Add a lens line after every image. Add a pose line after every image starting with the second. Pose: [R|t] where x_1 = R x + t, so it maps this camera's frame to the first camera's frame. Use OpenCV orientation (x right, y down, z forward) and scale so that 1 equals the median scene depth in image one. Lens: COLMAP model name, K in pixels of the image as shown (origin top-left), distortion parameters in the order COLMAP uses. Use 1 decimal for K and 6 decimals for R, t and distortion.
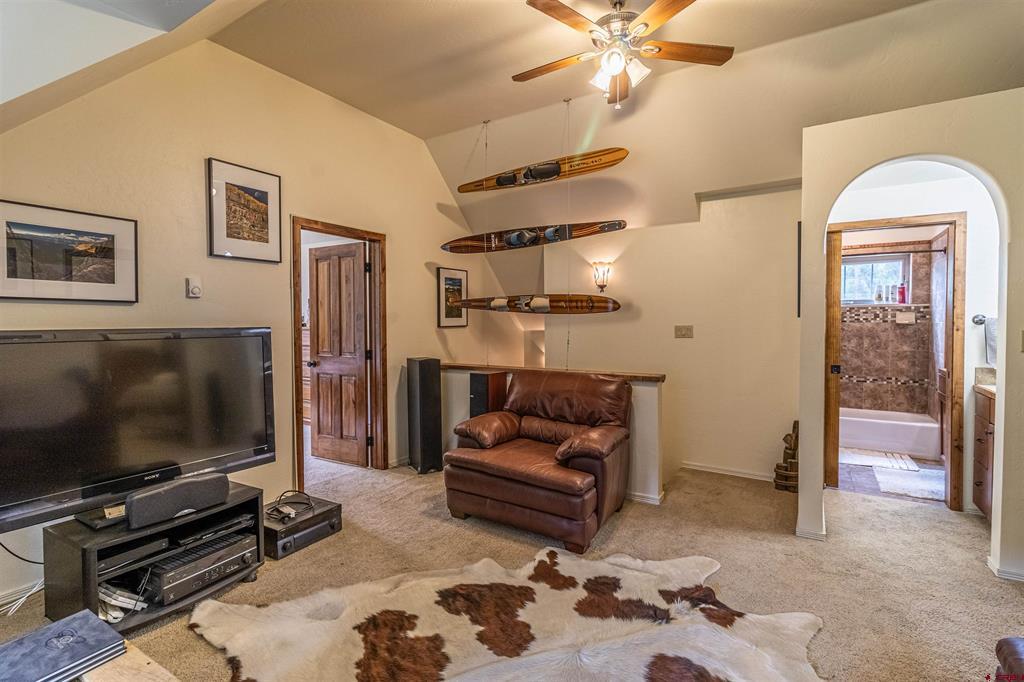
lens RADIAL K [[472.3, 0, 519.7], [0, 472.3, 335.0], [0, 0, 1]] dist [0.000828, 0.001694]
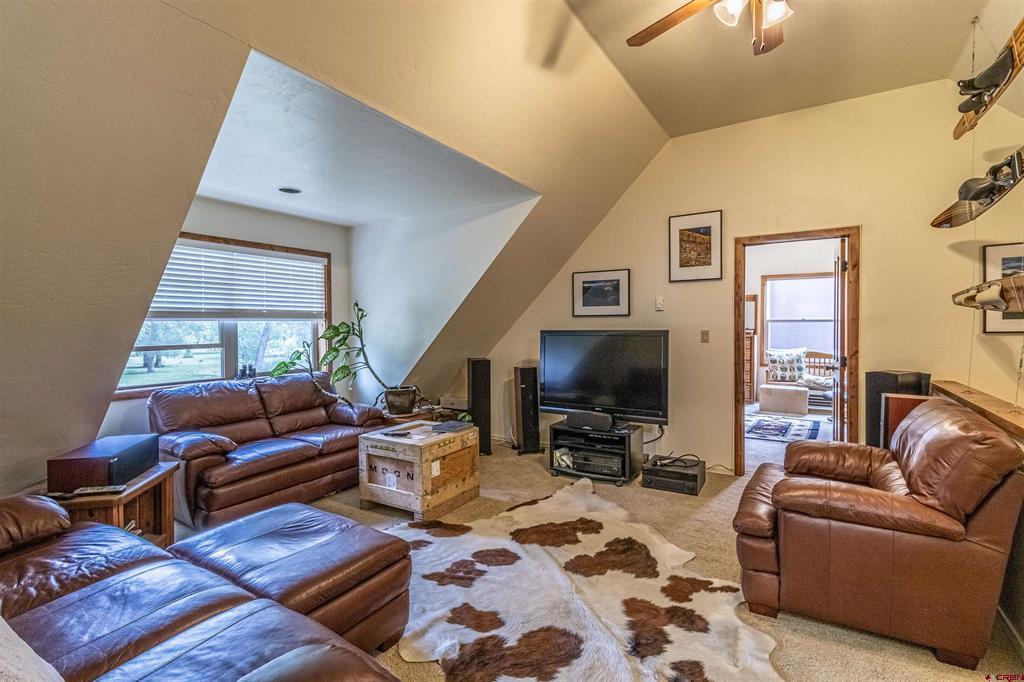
lens RADIAL K [[472.3, 0, 516.0], [0, 472.3, 337.3], [0, 0, 1]] dist [0.000828, 0.001694]
pose [[-0.011006, 0.023584, -0.999661, 0.801434], [-0.024436, 0.999417, 0.023847, -0.015962], [0.999641, 0.024690, -0.010423, 0.503575]]
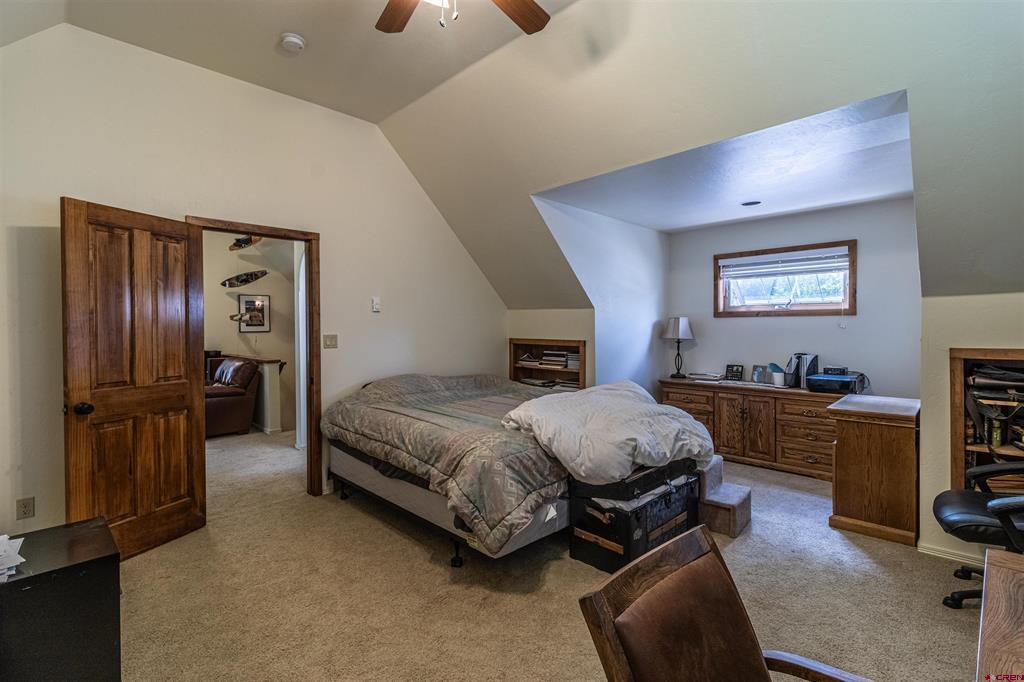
lens RADIAL K [[472.3, 0, 511.0], [0, 472.3, 336.7], [0, 0, 1]] dist [0.000828, 0.001694]
pose [[0.971901, 0.003218, -0.235369, 1.670207], [-0.006594, 0.999886, -0.013561, 0.021121], [0.235299, 0.014732, 0.971811, -0.505698]]
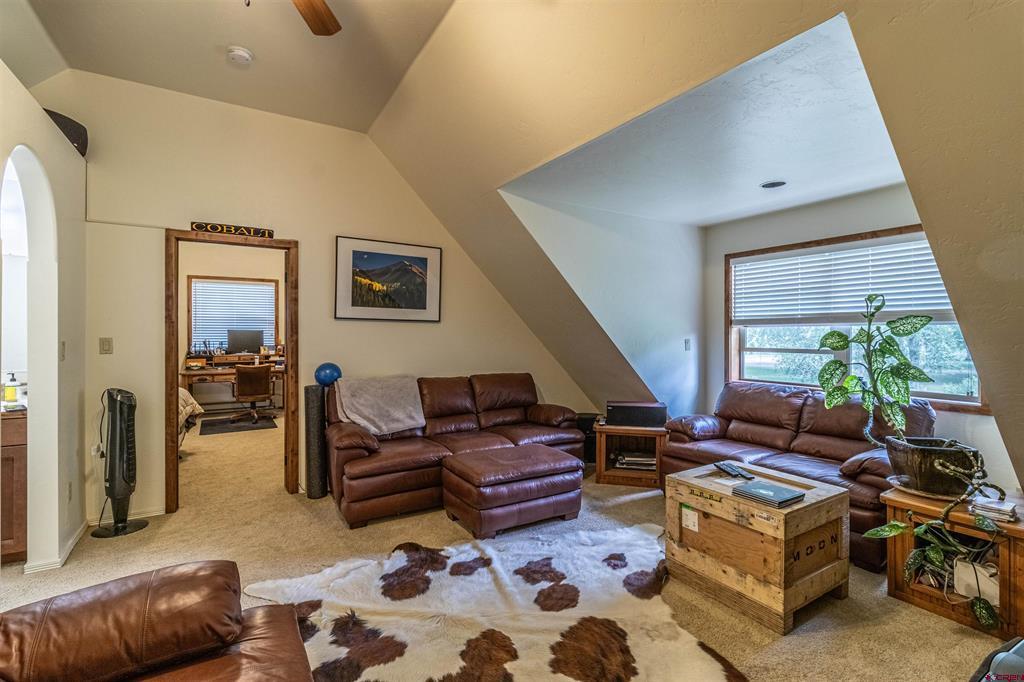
lens RADIAL K [[472.3, 0, 519.3], [0, 472.3, 337.1], [0, 0, 1]] dist [0.000828, 0.001694]
pose [[-0.889394, -0.004939, 0.457114, -0.336861], [0.013000, 0.999264, 0.036089, -0.037046], [-0.456956, 0.038040, -0.888675, 1.151100]]
